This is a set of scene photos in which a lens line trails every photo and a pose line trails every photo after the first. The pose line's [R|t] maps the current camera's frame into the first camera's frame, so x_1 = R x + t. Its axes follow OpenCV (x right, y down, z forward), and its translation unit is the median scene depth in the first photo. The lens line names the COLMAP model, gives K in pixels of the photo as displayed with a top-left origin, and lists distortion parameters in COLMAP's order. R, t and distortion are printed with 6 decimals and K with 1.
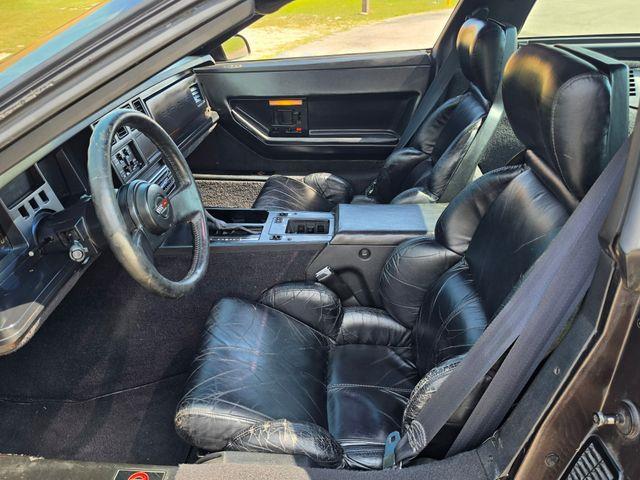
lens RADIAL K [[525.5, 0, 320.0], [0, 525.5, 240.0], [0, 0, 1]] dist [0.055659, -0.001427]
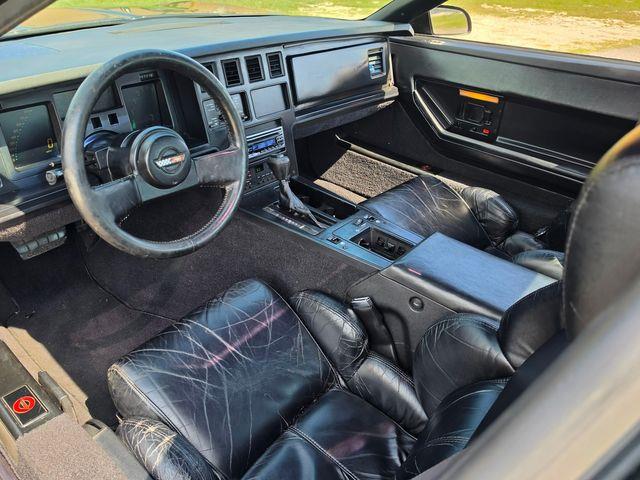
lens RADIAL K [[495.1, 0, 291.0], [0, 495.1, 239.9], [0, 0, 1]] dist [0.003285, -0.004386]
pose [[0.777544, 0.380945, -0.500306, 0.185862], [-0.346345, 0.923499, 0.164907, -0.079828], [0.524853, 0.045056, 0.850000, 0.196872]]
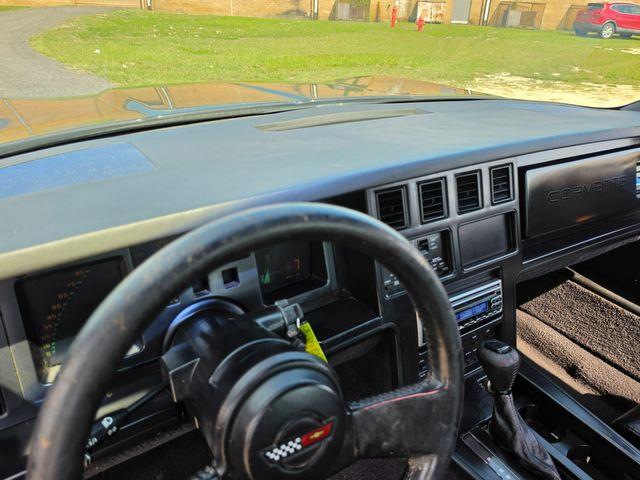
lens RADIAL K [[451.3, 0, 320.0], [0, 451.3, 240.0], [0, 0, 1]] dist [0.036044, -0.095547]
pose [[0.571945, 0.404263, -0.713758, -0.050235], [-0.406061, 0.895569, 0.181856, -0.144905], [0.712737, 0.185817, 0.676371, 0.386025]]
